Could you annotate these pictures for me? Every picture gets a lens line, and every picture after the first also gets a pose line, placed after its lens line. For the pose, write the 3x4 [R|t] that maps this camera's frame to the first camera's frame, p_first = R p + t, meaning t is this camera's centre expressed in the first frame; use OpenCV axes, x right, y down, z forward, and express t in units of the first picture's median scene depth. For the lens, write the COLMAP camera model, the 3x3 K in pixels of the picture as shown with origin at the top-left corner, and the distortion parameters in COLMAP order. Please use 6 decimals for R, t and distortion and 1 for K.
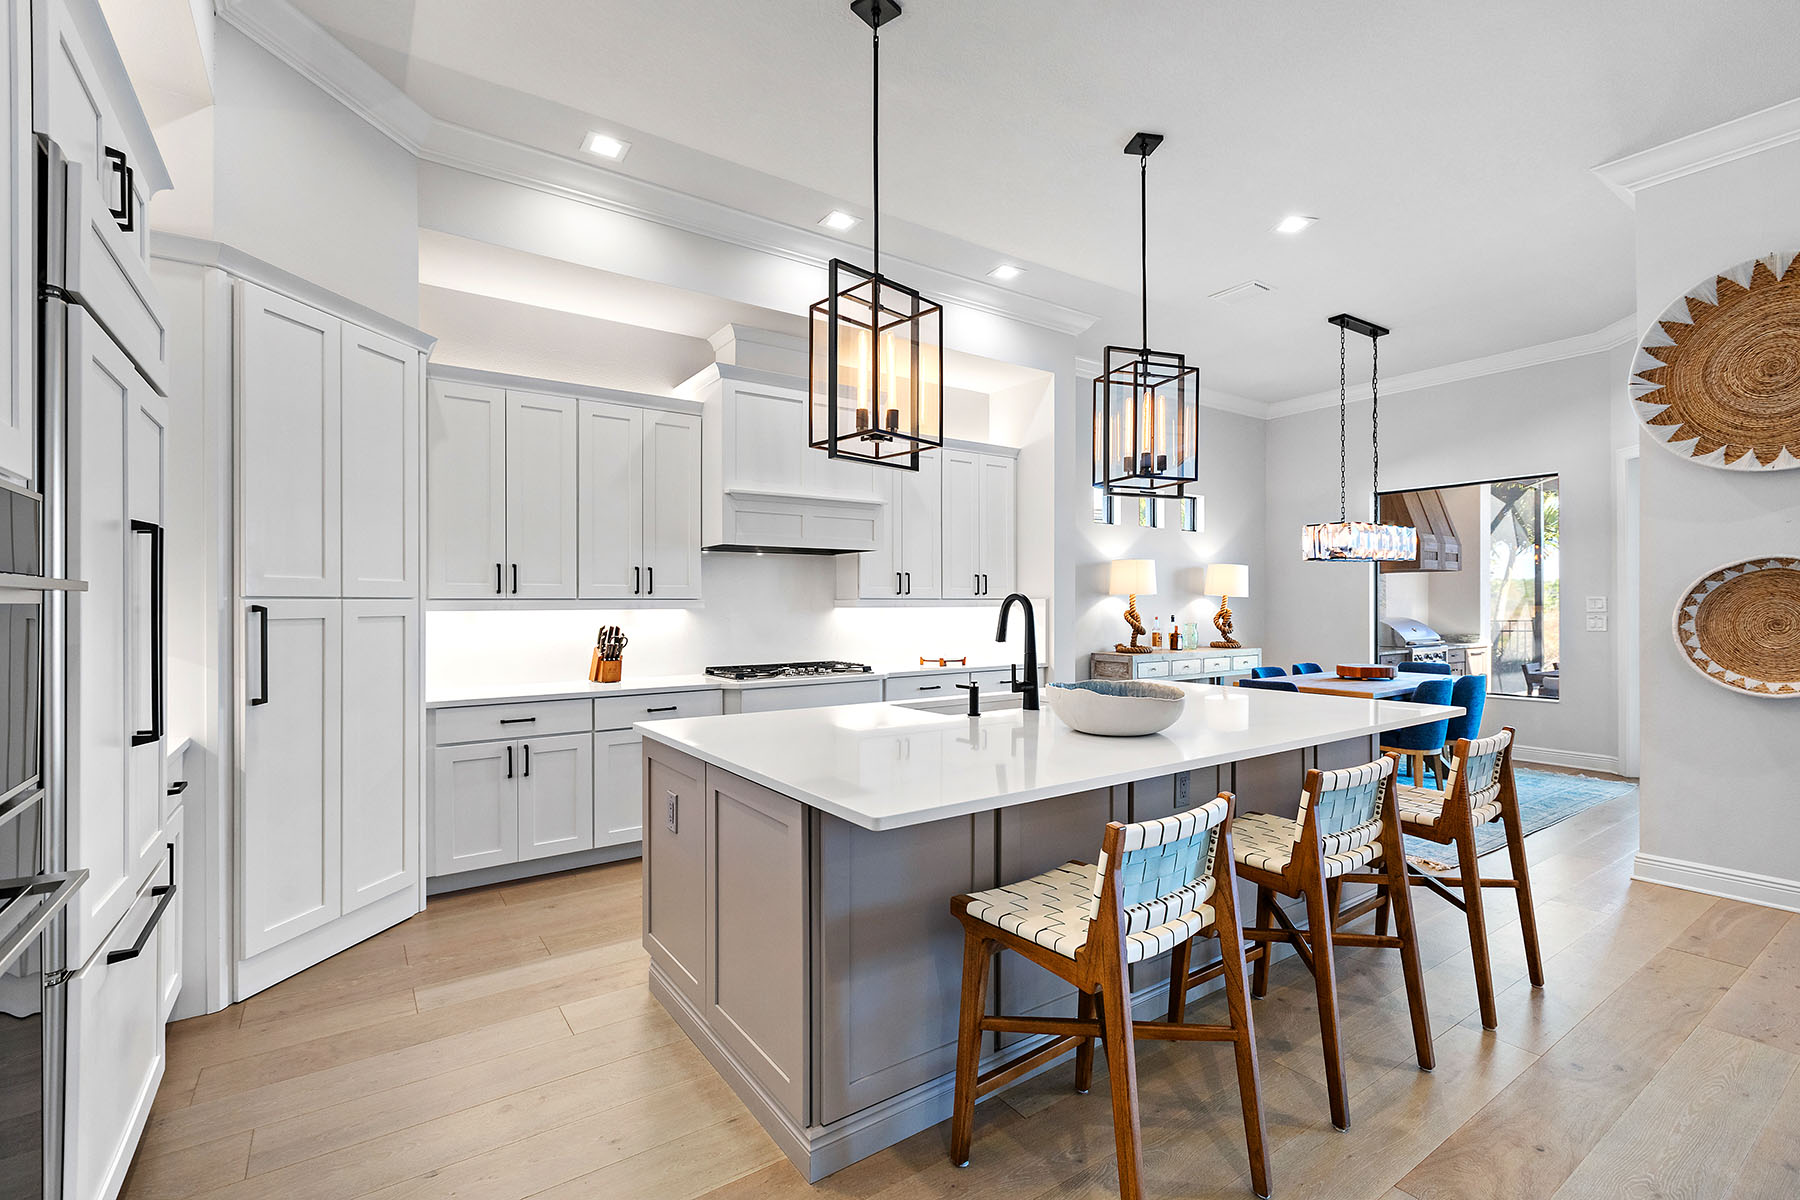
lens RADIAL K [[806.7, 0, 901.8], [0, 806.7, 593.5], [0, 0, 1]] dist [0.001227, -0.000015]
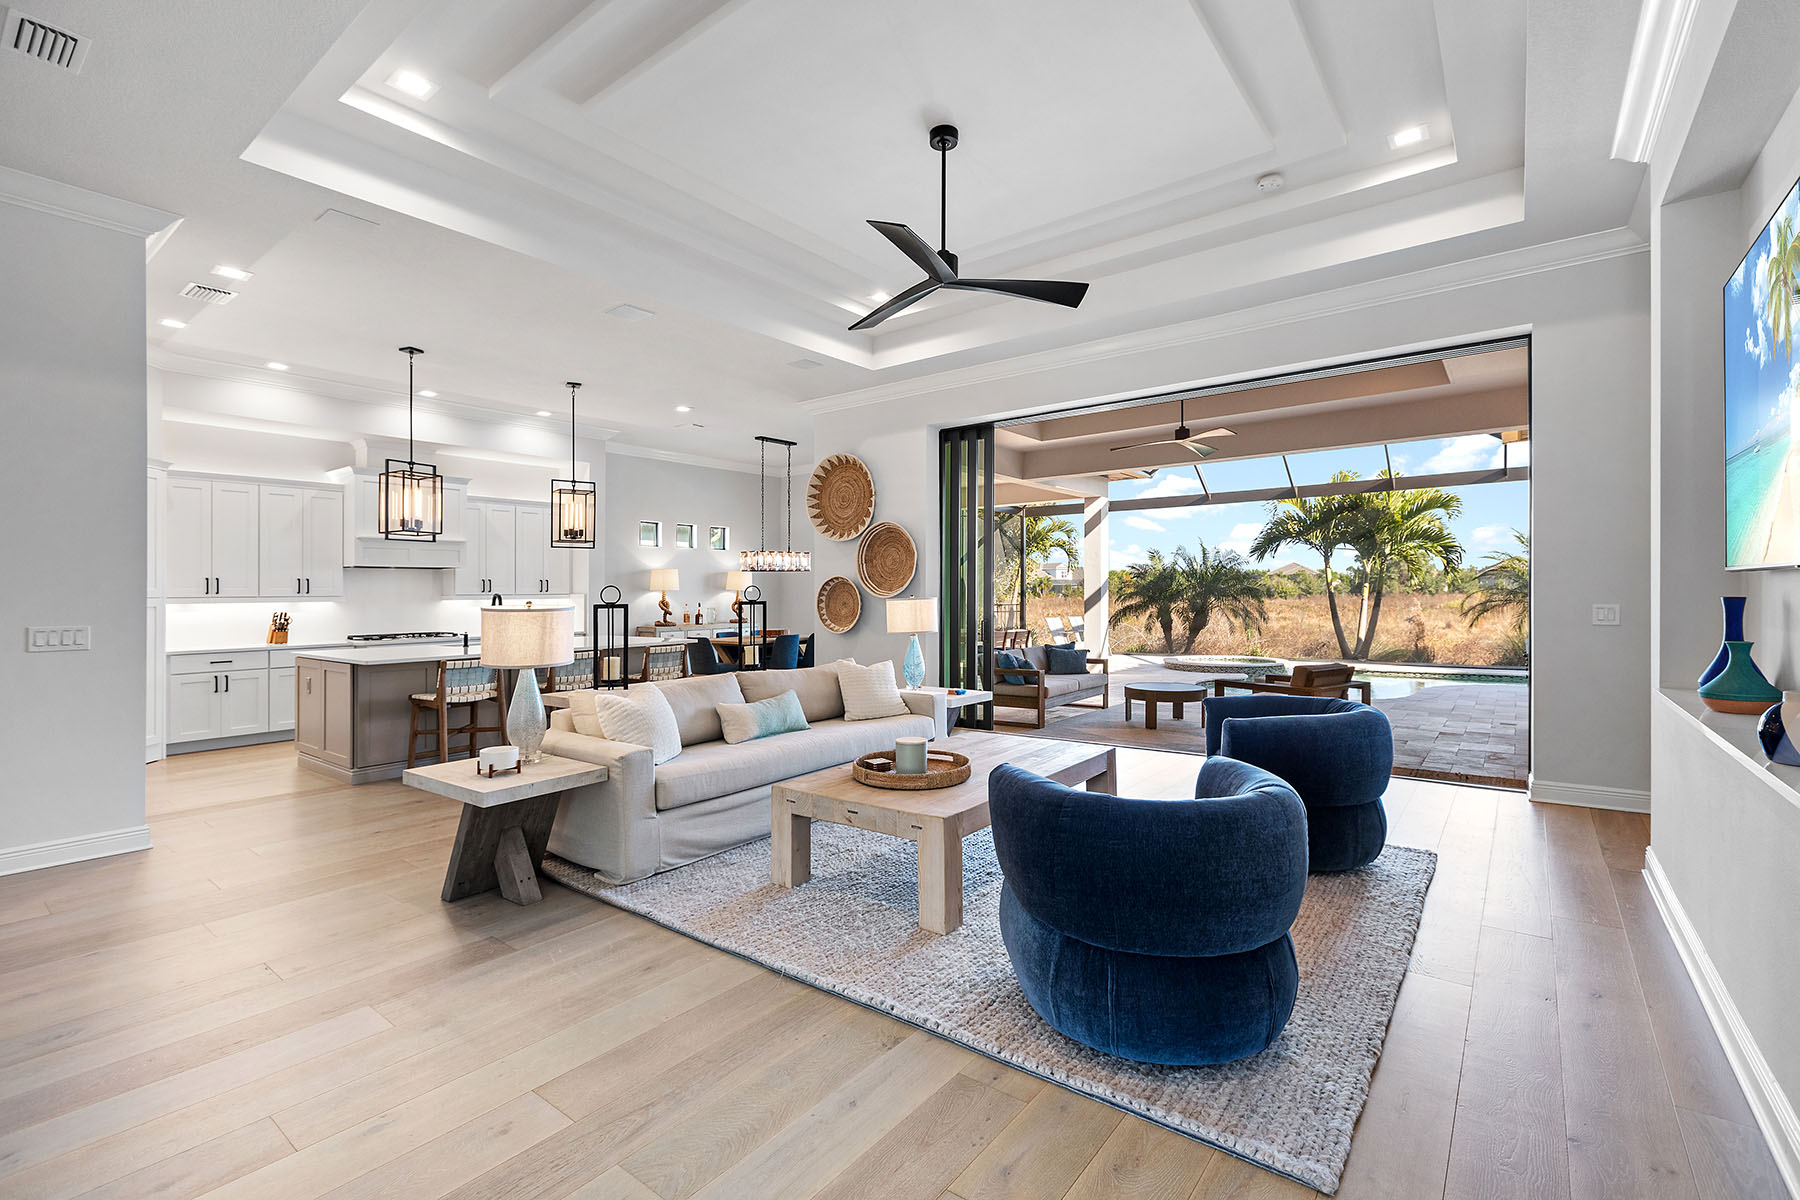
lens RADIAL K [[798.4, 0, 902.2], [0, 798.4, 579.3], [0, 0, 1]] dist [0.000836, -0.000175]
pose [[0.953961, -0.001564, 0.299926, 0.410523], [0.003165, 0.999983, -0.004851, -0.018794], [-0.299914, 0.005577, 0.953950, -1.072858]]
